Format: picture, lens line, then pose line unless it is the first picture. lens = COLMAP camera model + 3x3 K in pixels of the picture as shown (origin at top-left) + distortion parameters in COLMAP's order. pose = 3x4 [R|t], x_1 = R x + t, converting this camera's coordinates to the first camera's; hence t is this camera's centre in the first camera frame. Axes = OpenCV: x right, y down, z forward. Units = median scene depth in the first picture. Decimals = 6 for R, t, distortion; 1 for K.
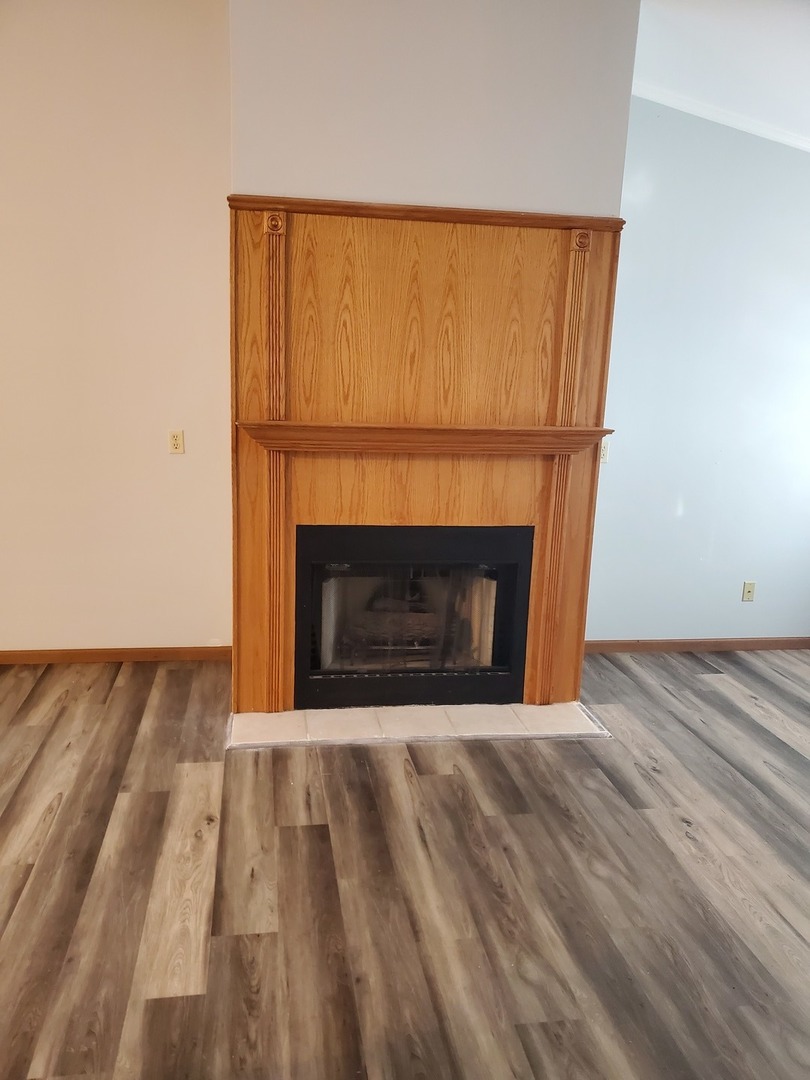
lens RADIAL K [[850.4, 0, 404.6], [0, 850.4, 540.2], [0, 0, 1]] dist [0.011160, 0.015371]
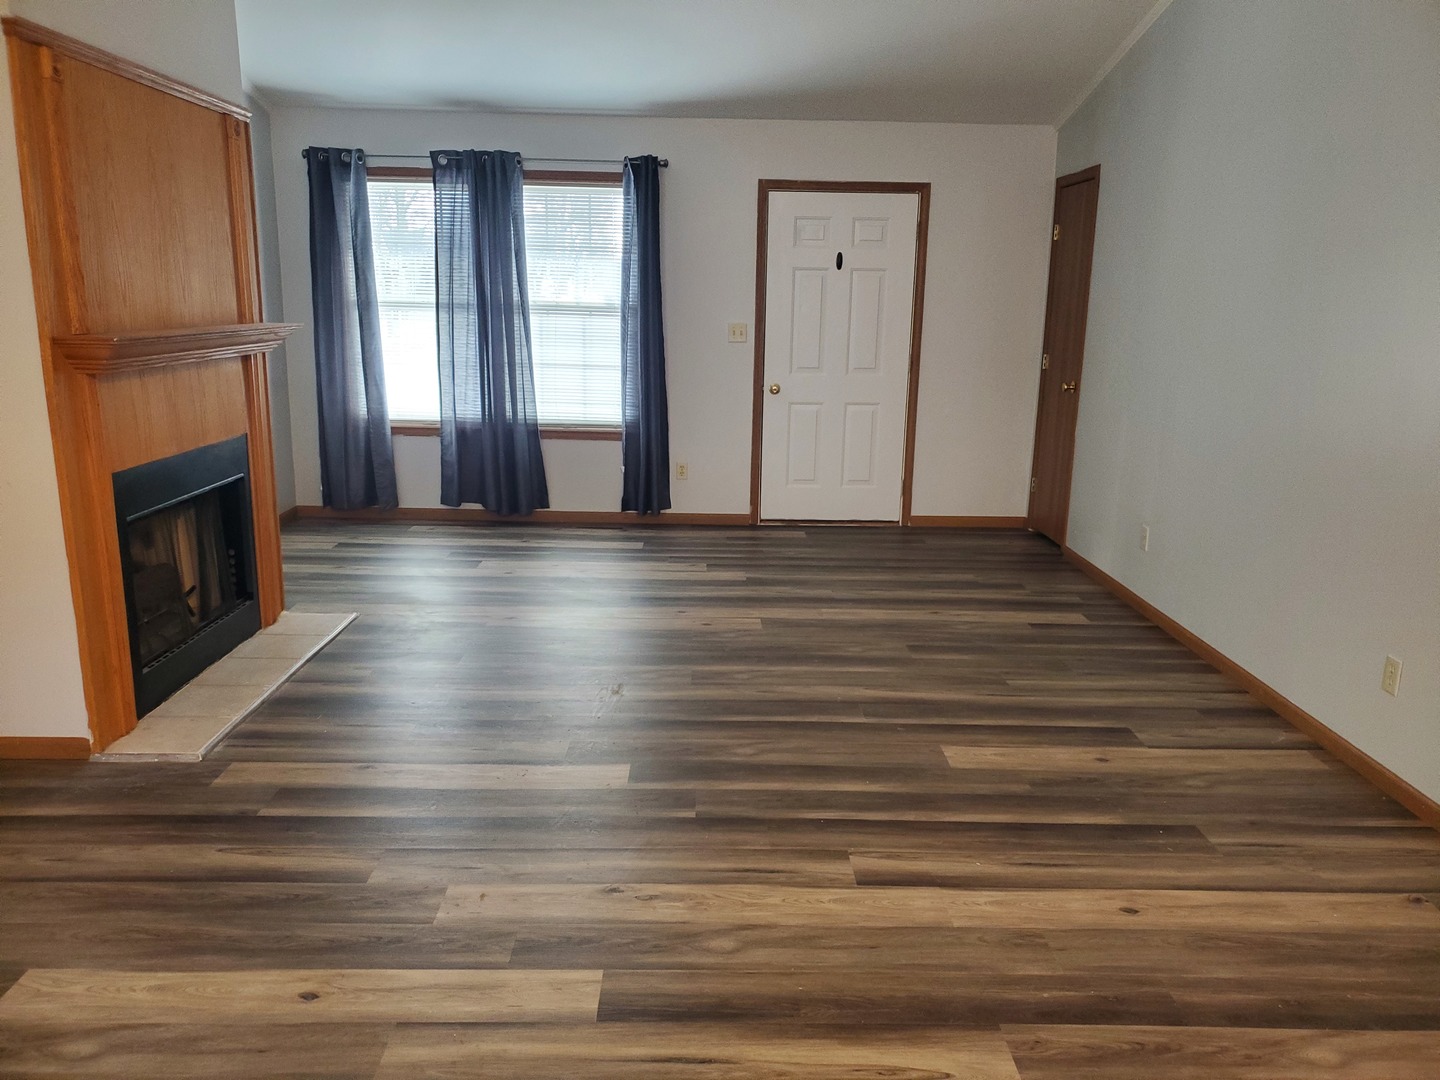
lens RADIAL K [[1133.9, 0, 720.7], [0, 1133.9, 540.2], [0, 0, 1]] dist [0.011160, 0.015371]
pose [[0.152669, -0.254395, 0.954974, -1.096136], [0.207817, 0.952960, 0.220636, -0.078212], [-0.966180, 0.164776, 0.198355, 0.310856]]
